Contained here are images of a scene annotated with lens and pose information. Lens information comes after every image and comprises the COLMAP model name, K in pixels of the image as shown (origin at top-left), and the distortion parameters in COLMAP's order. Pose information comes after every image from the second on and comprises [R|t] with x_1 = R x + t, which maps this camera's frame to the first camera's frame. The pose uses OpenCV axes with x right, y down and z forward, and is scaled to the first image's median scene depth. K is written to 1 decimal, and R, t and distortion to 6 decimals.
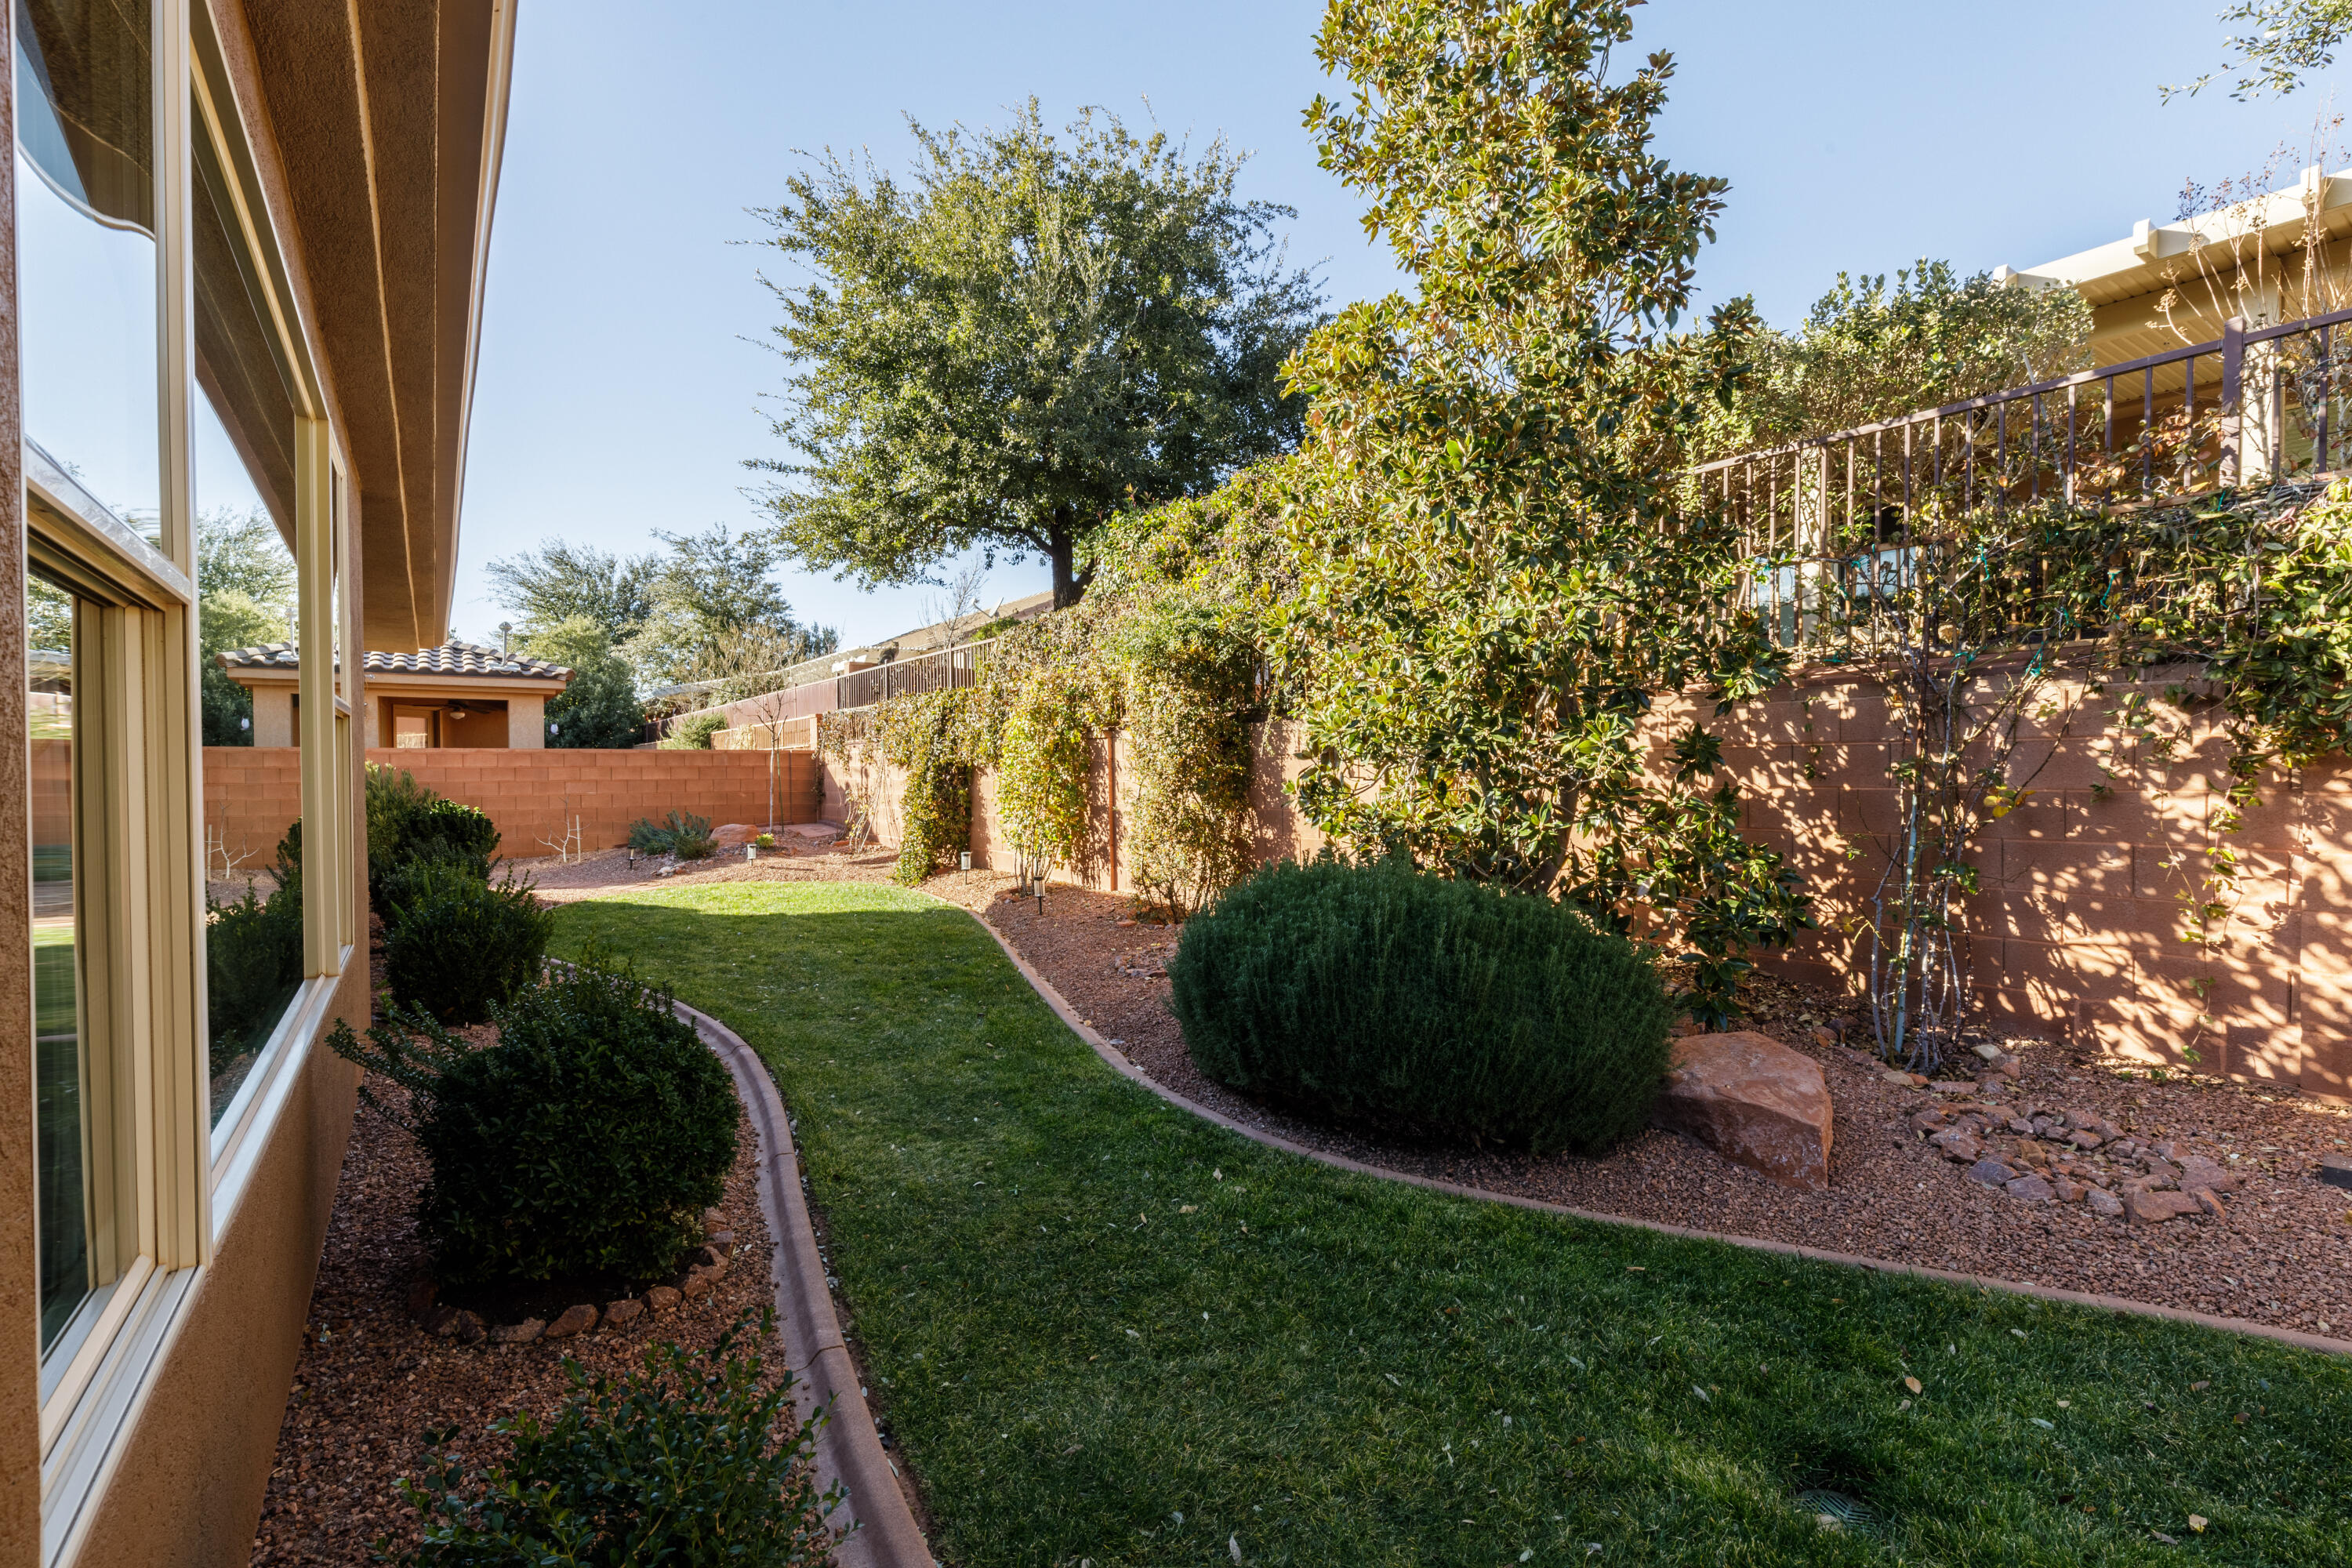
lens RADIAL K [[1054.0, 0, 1192.8], [0, 1054.0, 789.1], [0, 0, 1]] dist [0.005269, -0.000125]
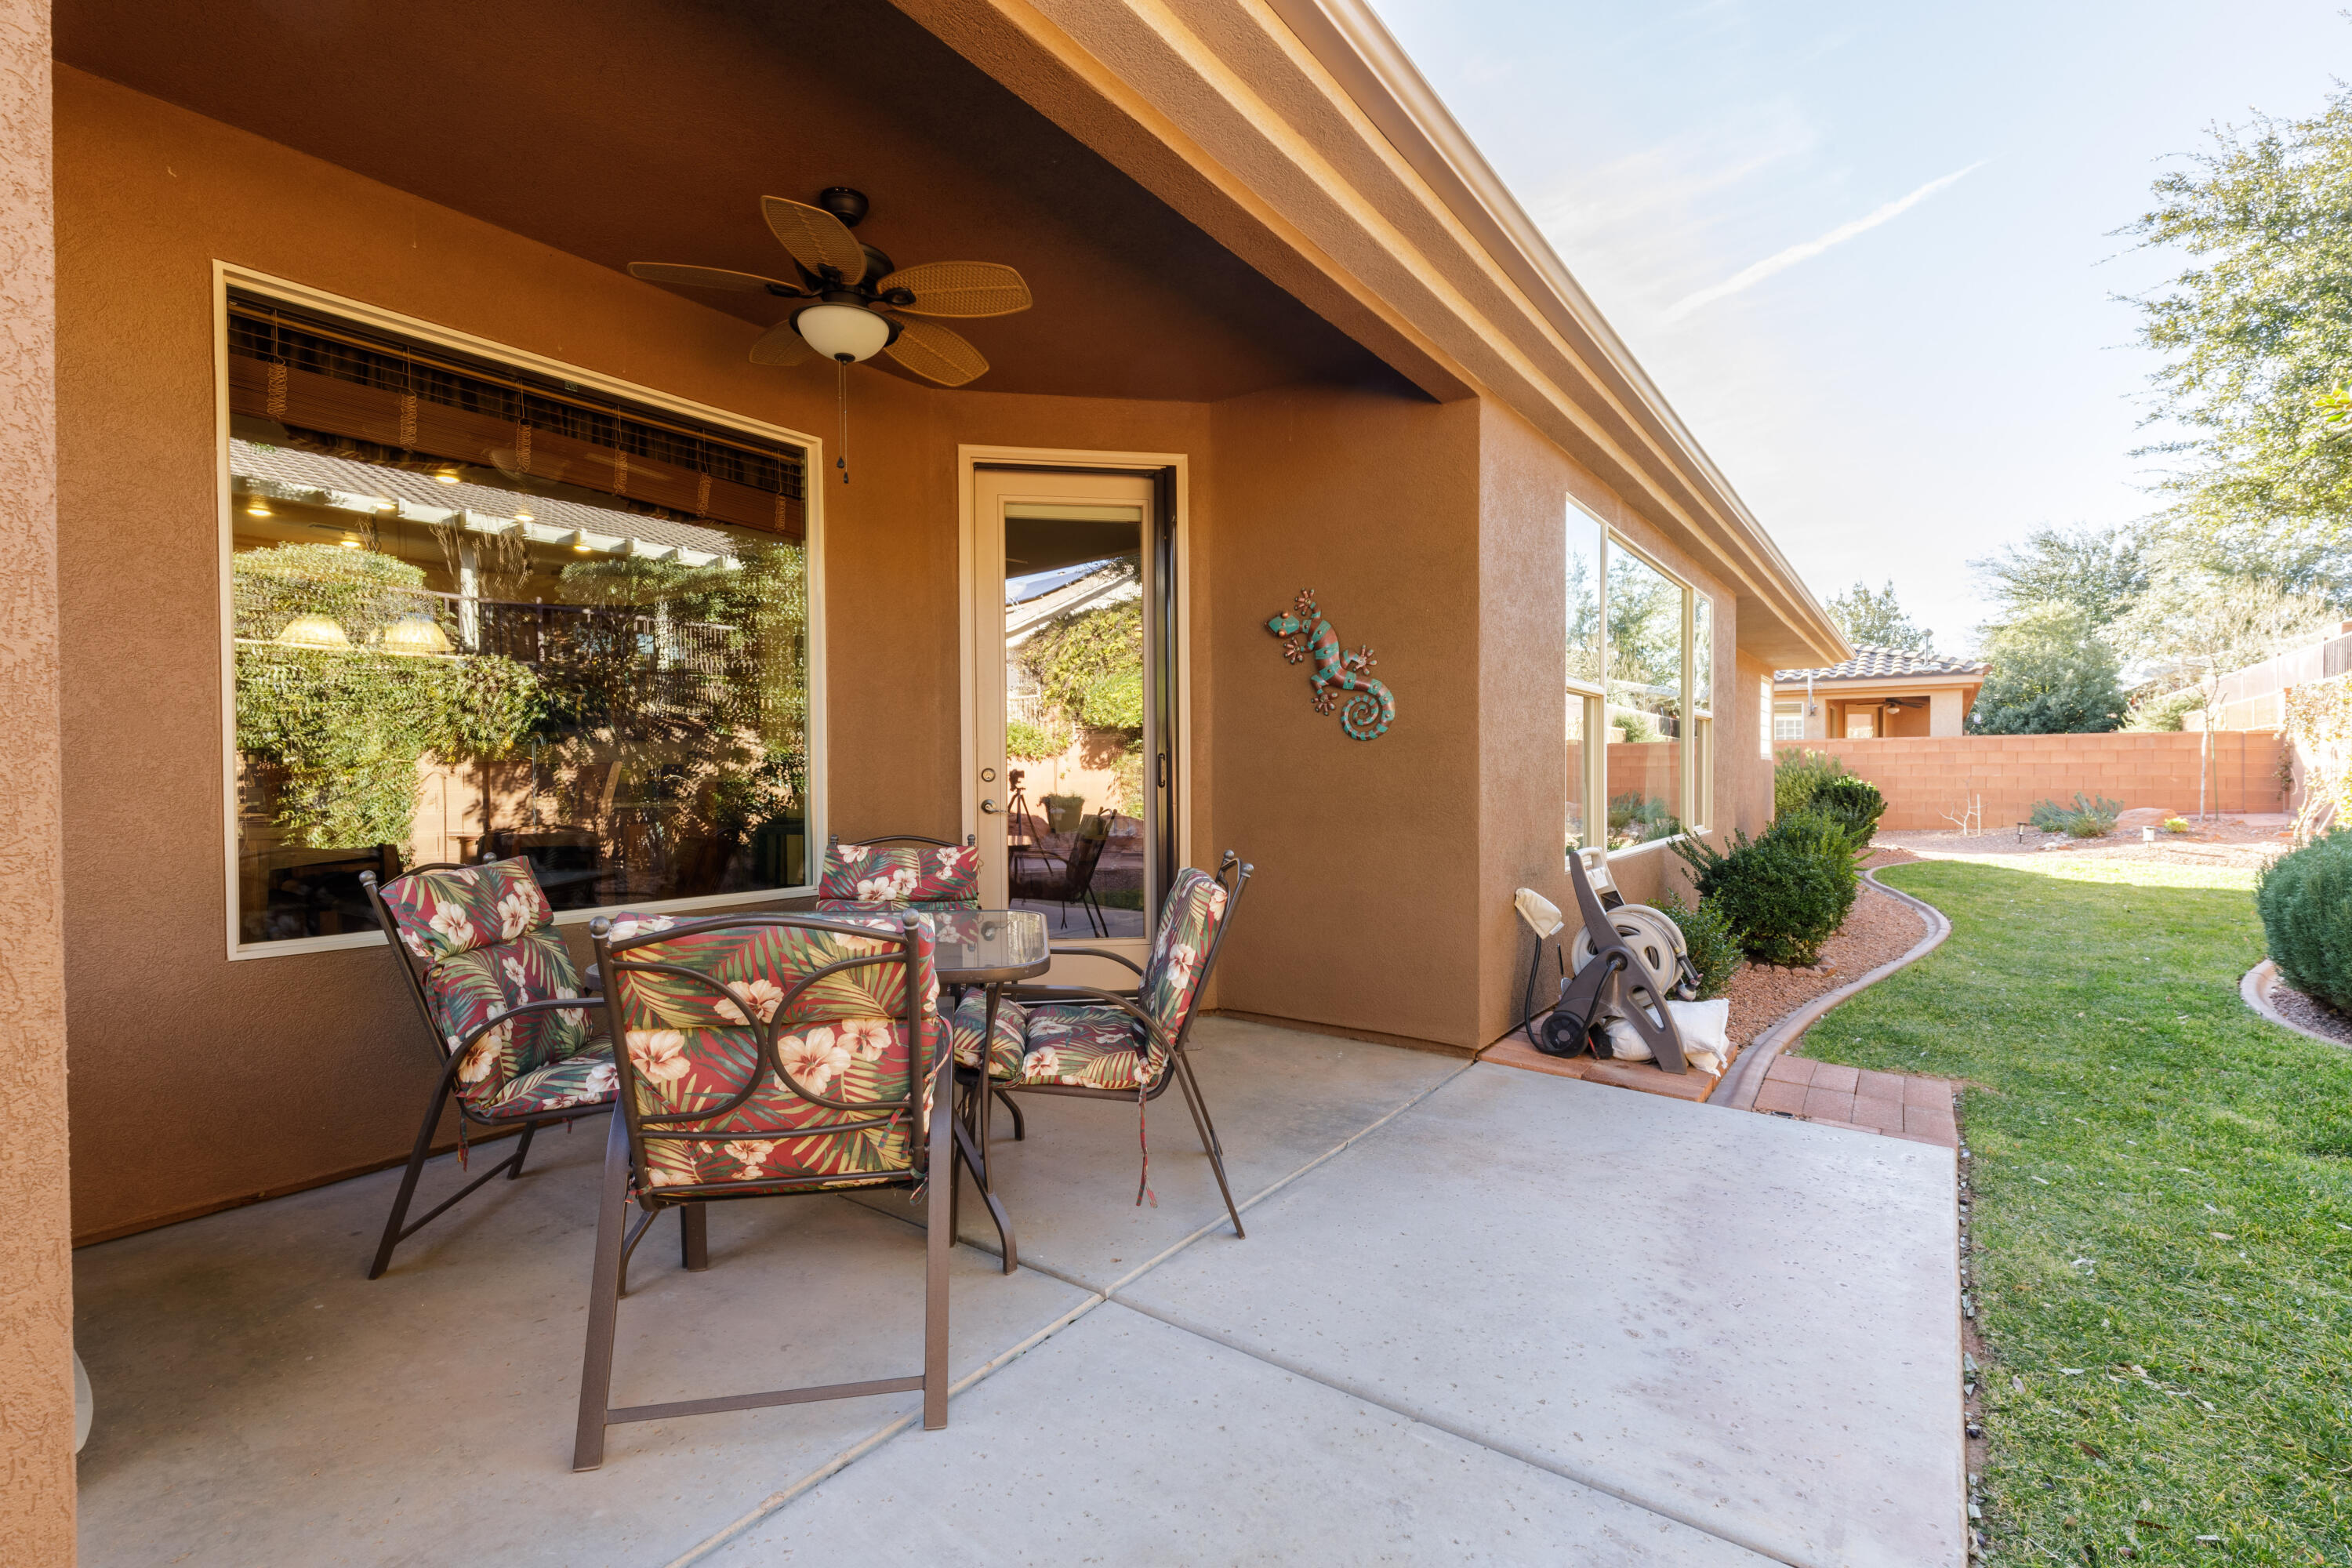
lens RADIAL K [[1054.0, 0, 1180.7], [0, 1054.0, 784.6], [0, 0, 1]] dist [0.005269, -0.000125]
pose [[0.316727, 0.016738, -0.948369, 0.193191], [-0.015175, 0.999806, 0.012578, 0.011644], [0.948395, 0.010407, 0.316920, -0.147334]]
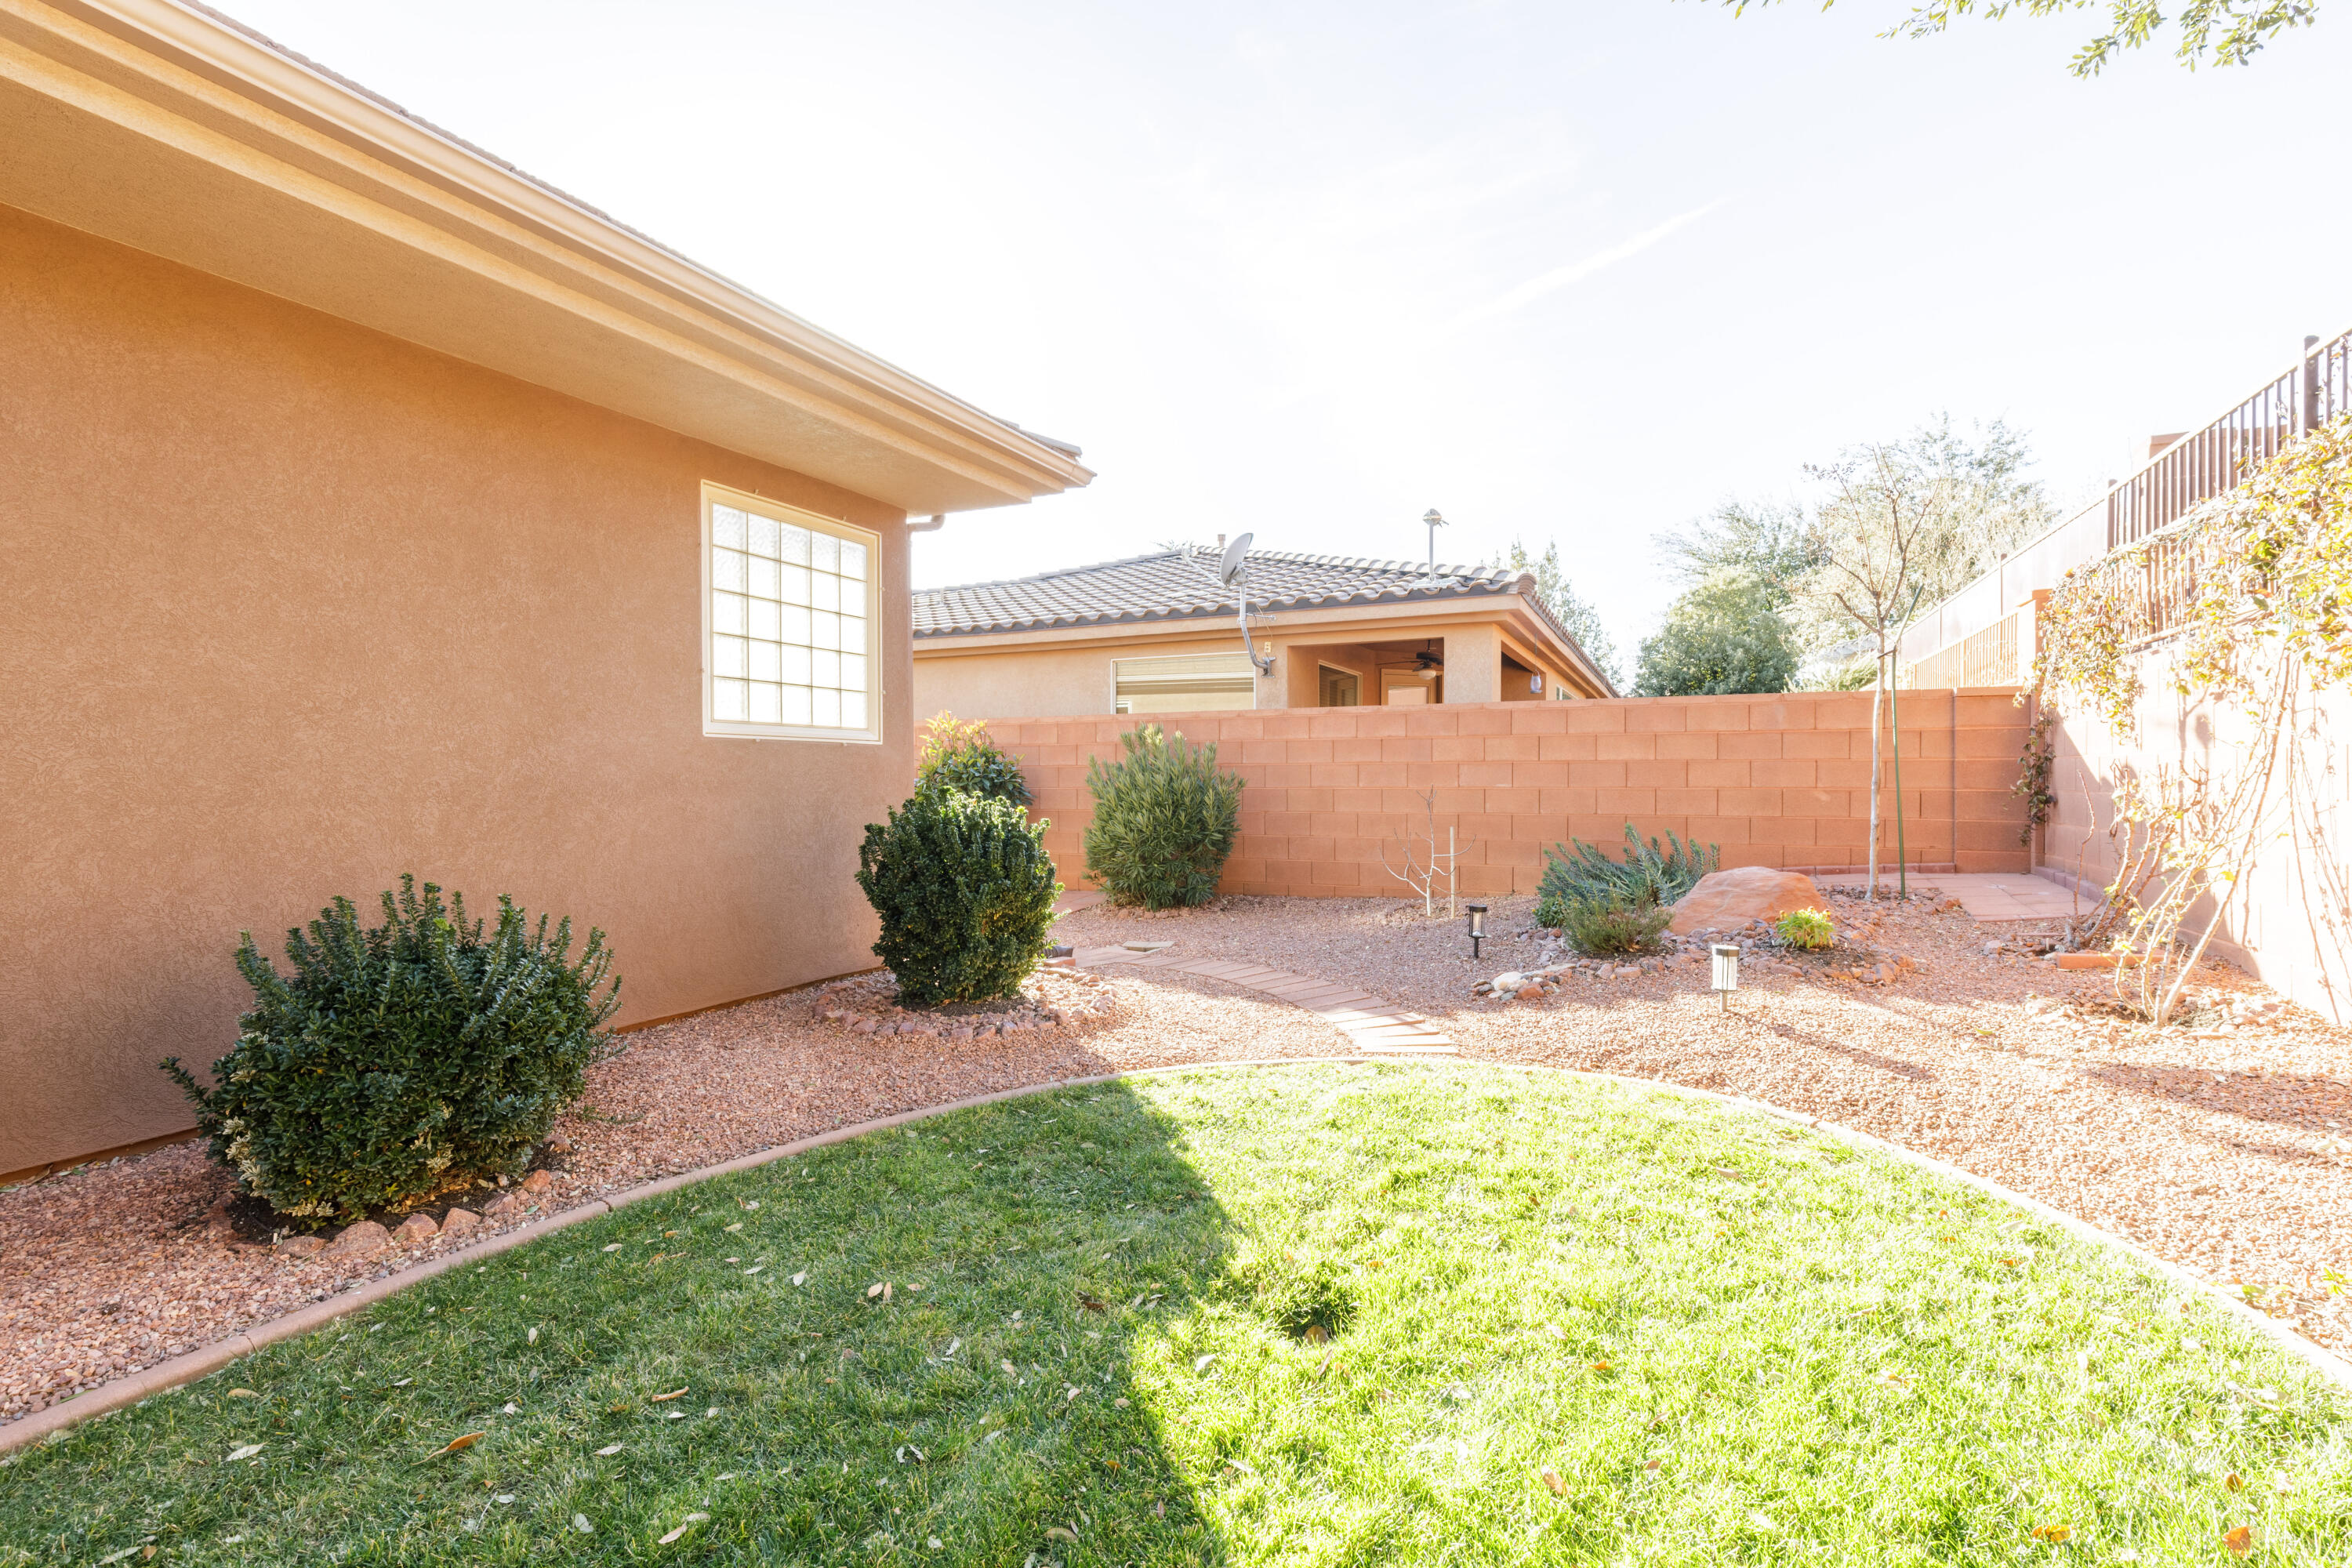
lens RADIAL K [[1054.0, 0, 1175.7], [0, 1054.0, 782.8], [0, 0, 1]] dist [0.005269, -0.000125]
pose [[0.475144, 0.011030, -0.879839, -0.171695], [-0.017161, 0.999847, 0.003267, 0.003040], [0.879741, 0.013546, 0.475260, 0.562639]]
